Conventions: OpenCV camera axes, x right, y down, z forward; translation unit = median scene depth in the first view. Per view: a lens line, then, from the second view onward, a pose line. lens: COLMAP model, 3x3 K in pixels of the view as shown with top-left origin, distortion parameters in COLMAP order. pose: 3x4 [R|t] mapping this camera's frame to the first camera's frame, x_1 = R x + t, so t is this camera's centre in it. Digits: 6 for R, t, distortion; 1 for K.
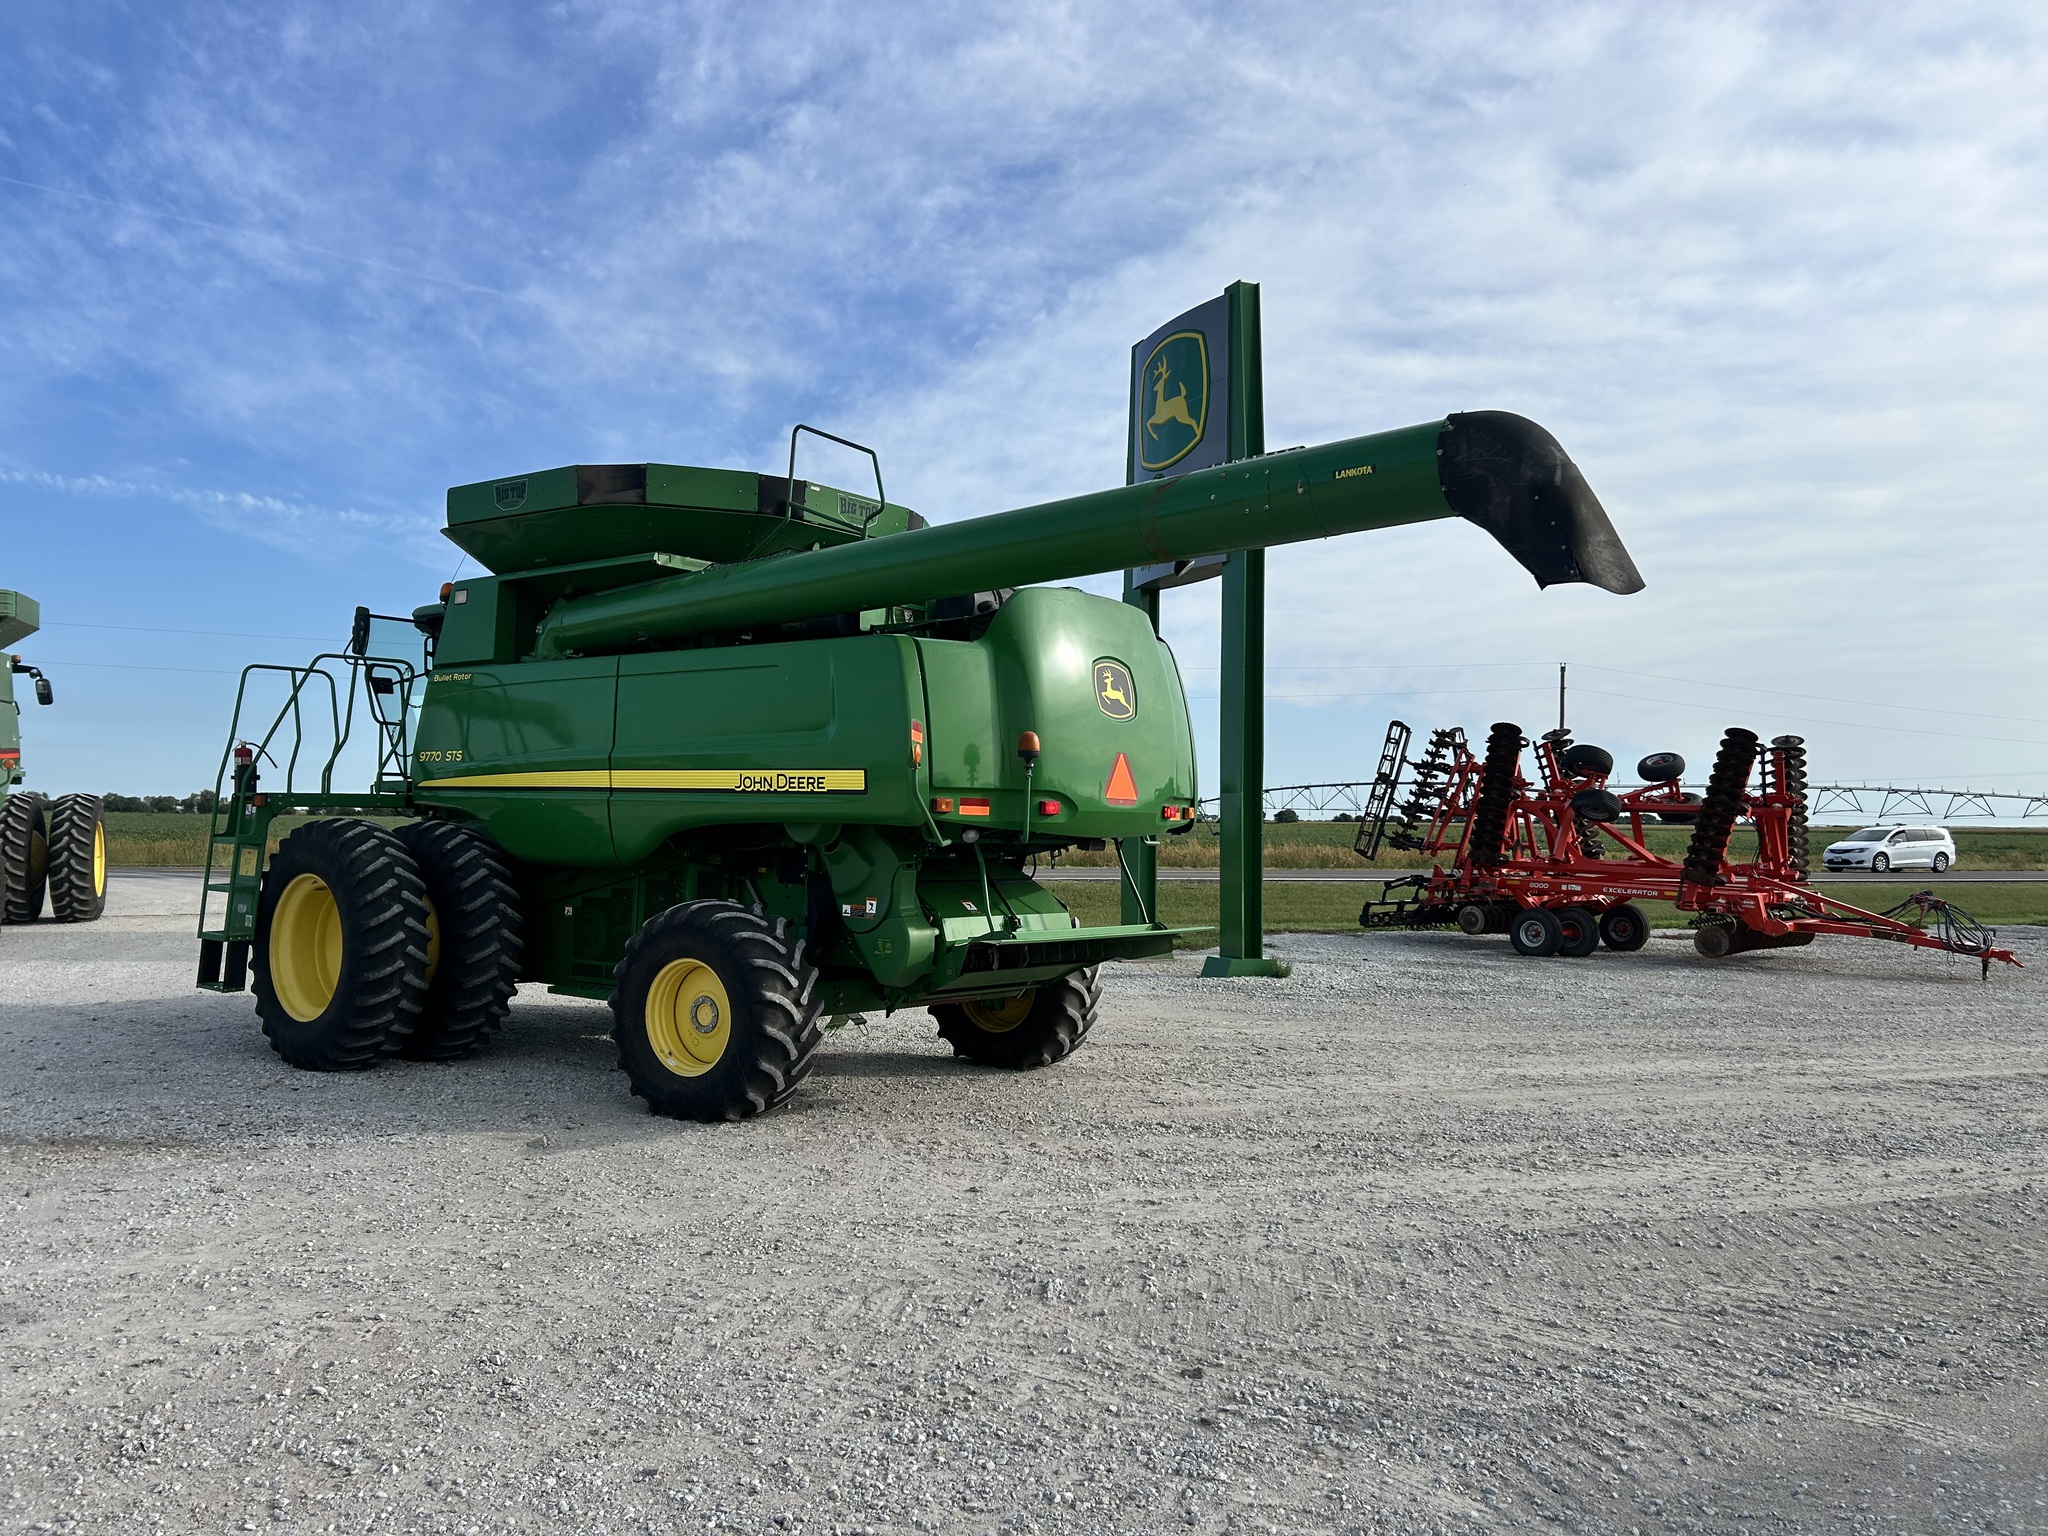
lens RADIAL K [[1547.0, 0, 1024.0], [0, 1547.0, 768.0], [0, 0, 1]] dist [0.013225, -0.004274]
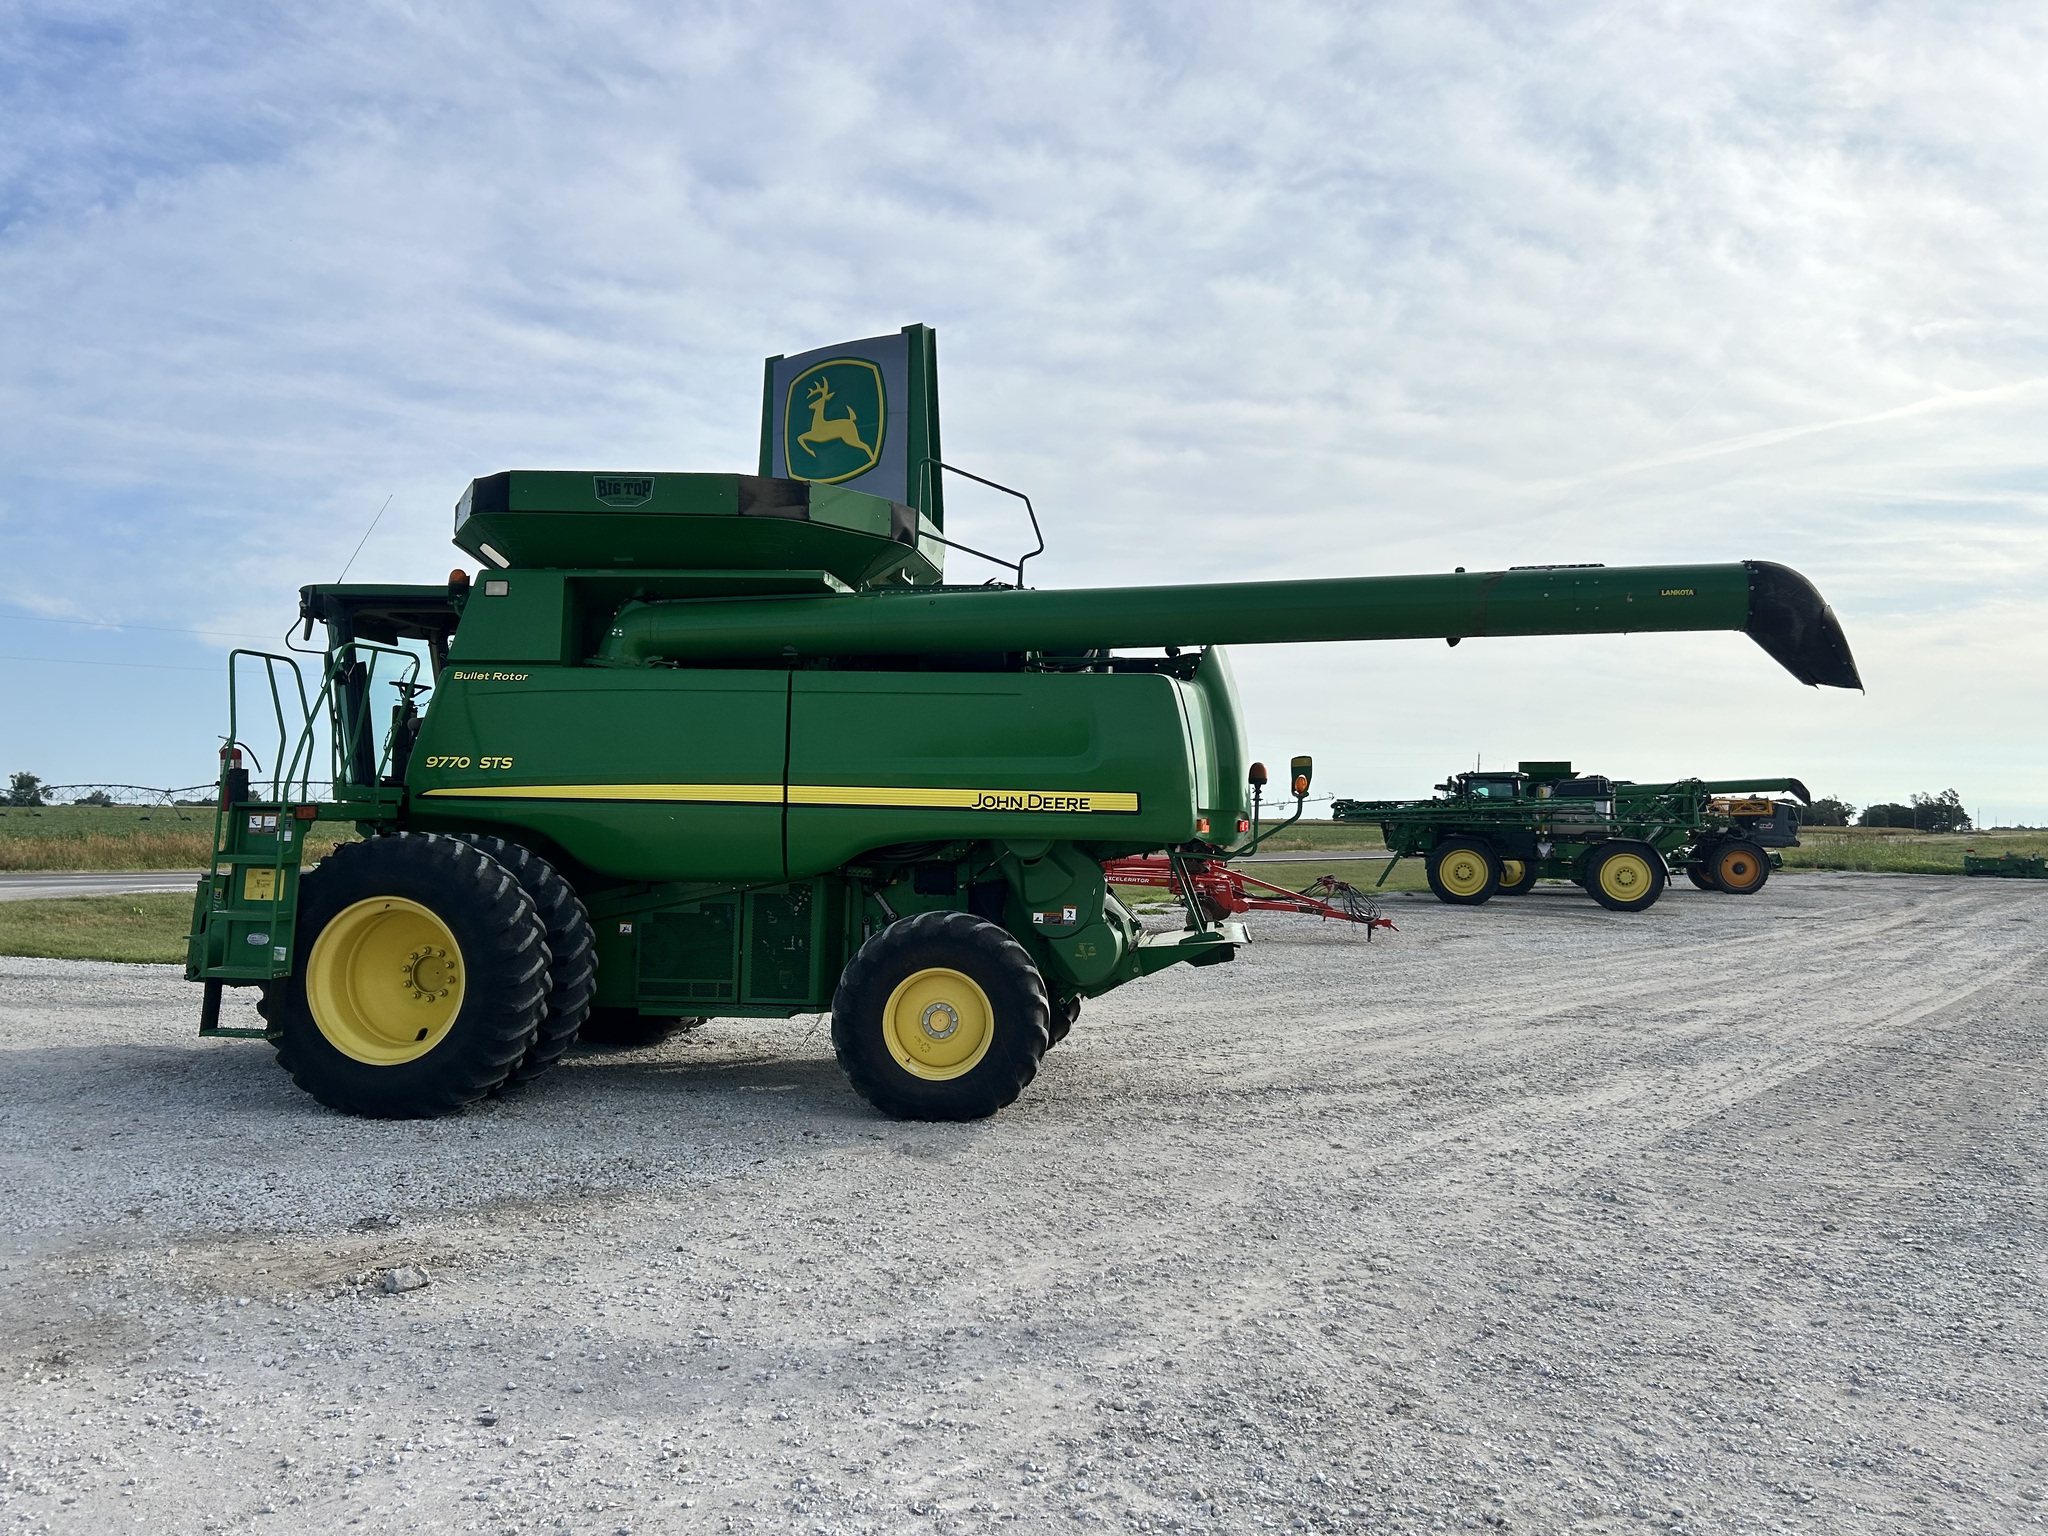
lens RADIAL K [[1543.6, 0, 1024.0], [0, 1543.6, 768.0], [0, 0, 1]] dist [0.086316, -0.089639]
pose [[0.854221, 0.017185, 0.519625, -0.645122], [-0.021577, 0.999764, 0.002407, -0.015462], [-0.519461, -0.013268, 0.854391, 0.062894]]
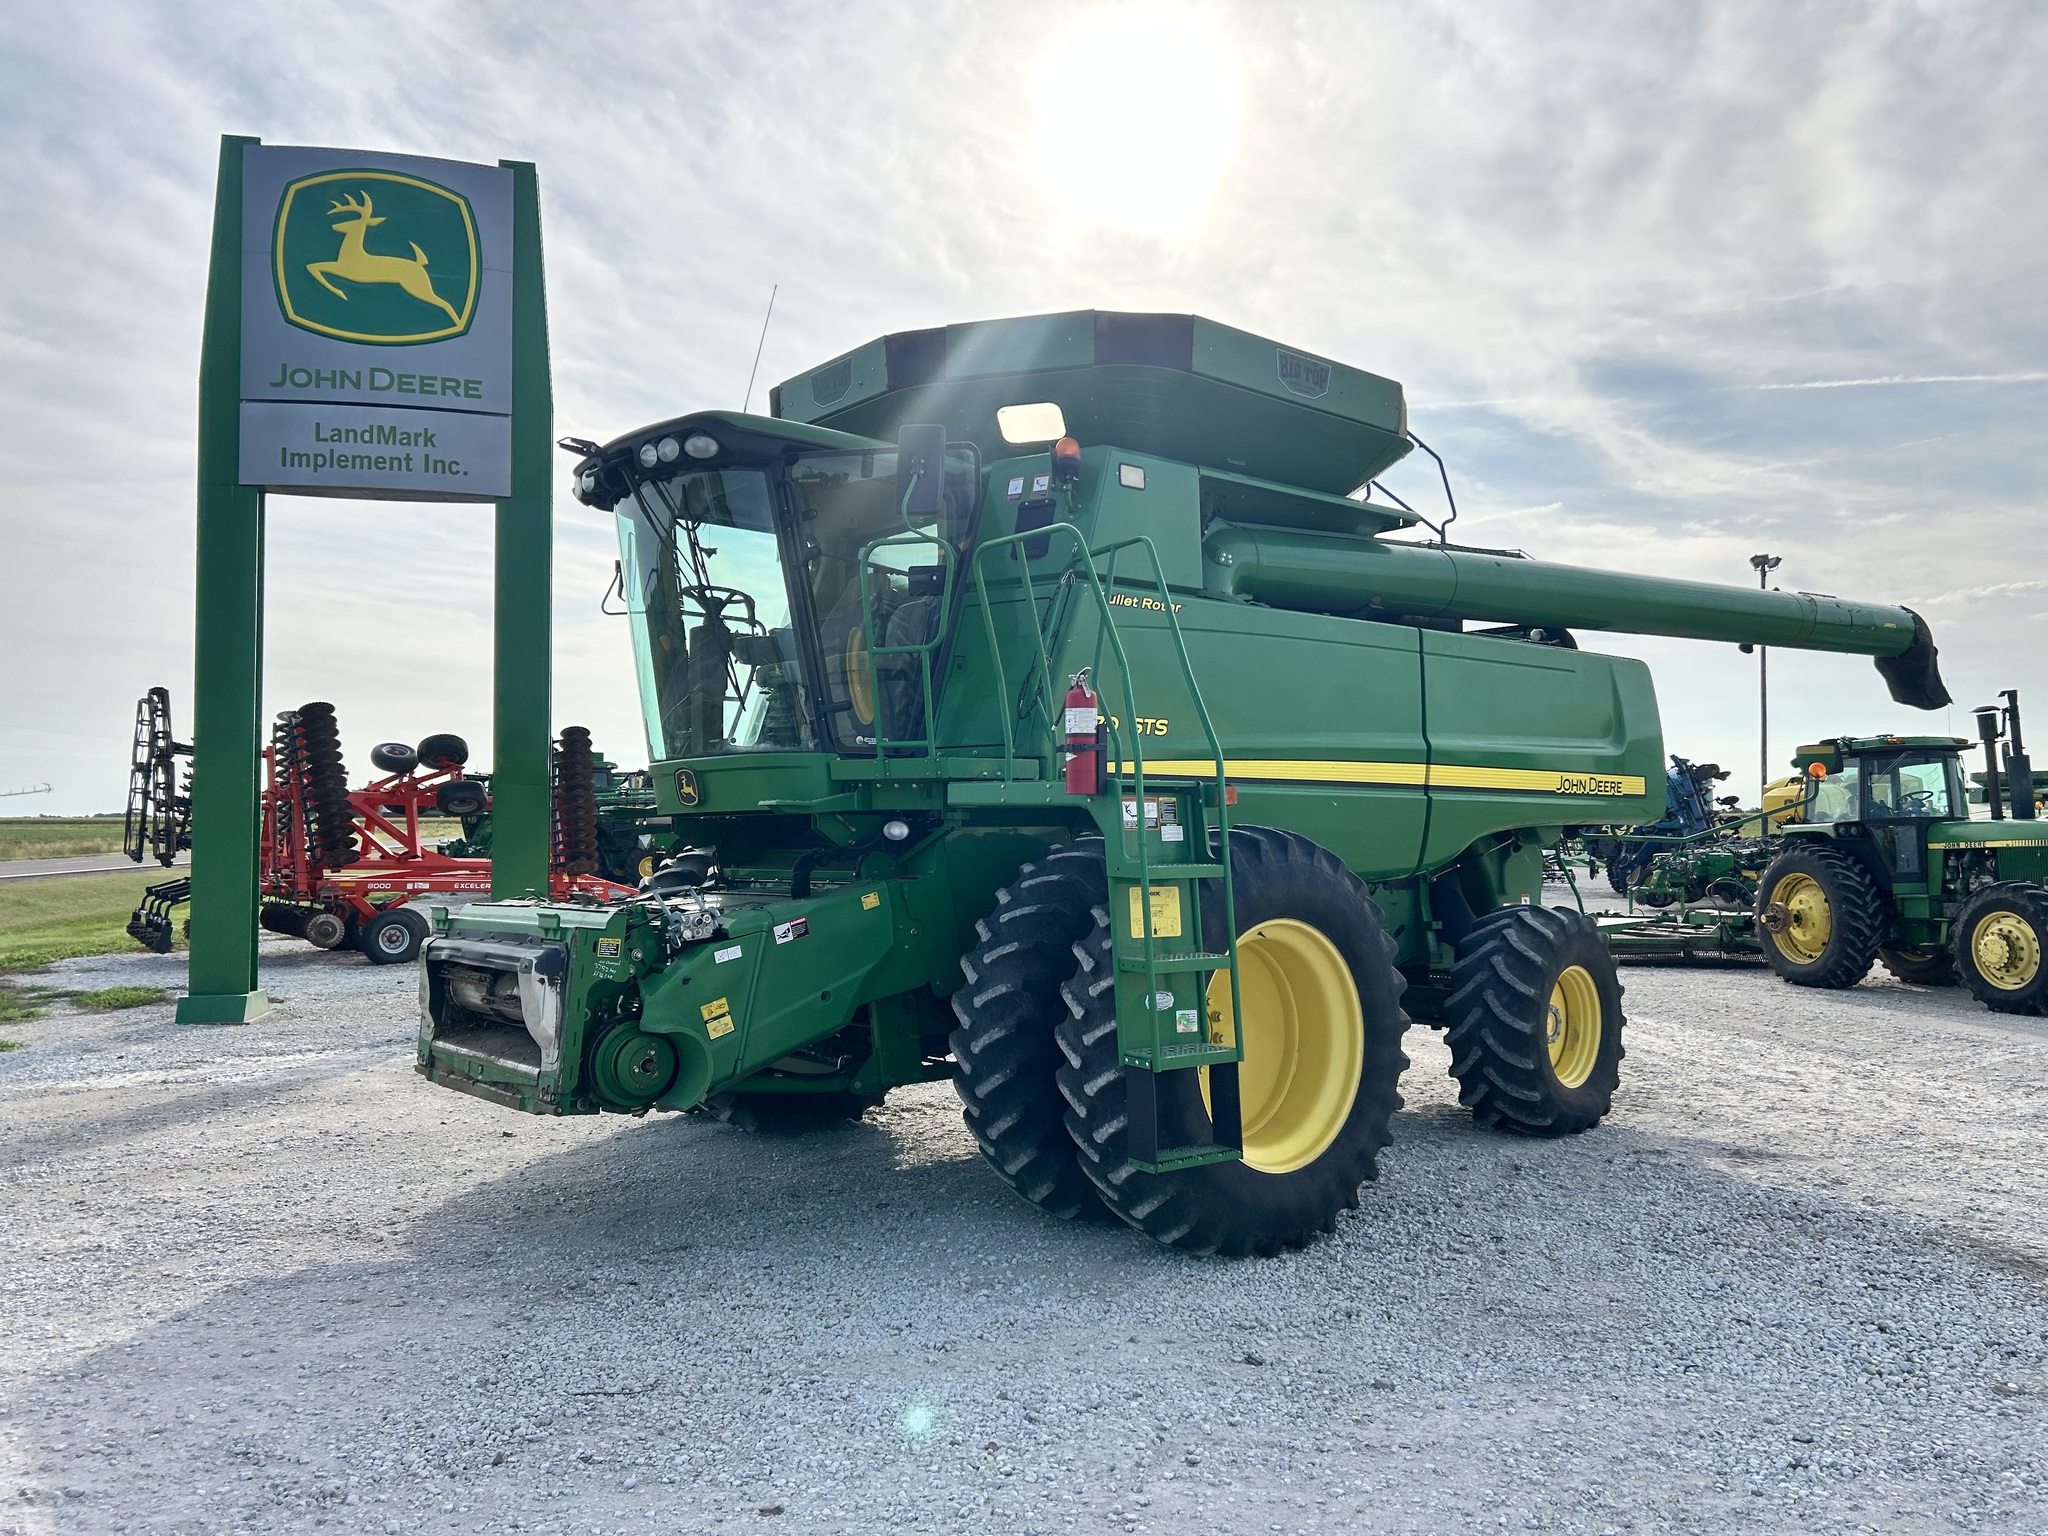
lens RADIAL K [[1584.3, 0, 987.2], [0, 1584.3, 802.6], [0, 0, 1]] dist [0.049076, -0.000218]
pose [[0.219717, 0.002241, 0.975561, -1.145681], [-0.032153, 0.999471, 0.004945, 0.025148], [-0.975034, -0.032453, 0.219673, 1.025695]]
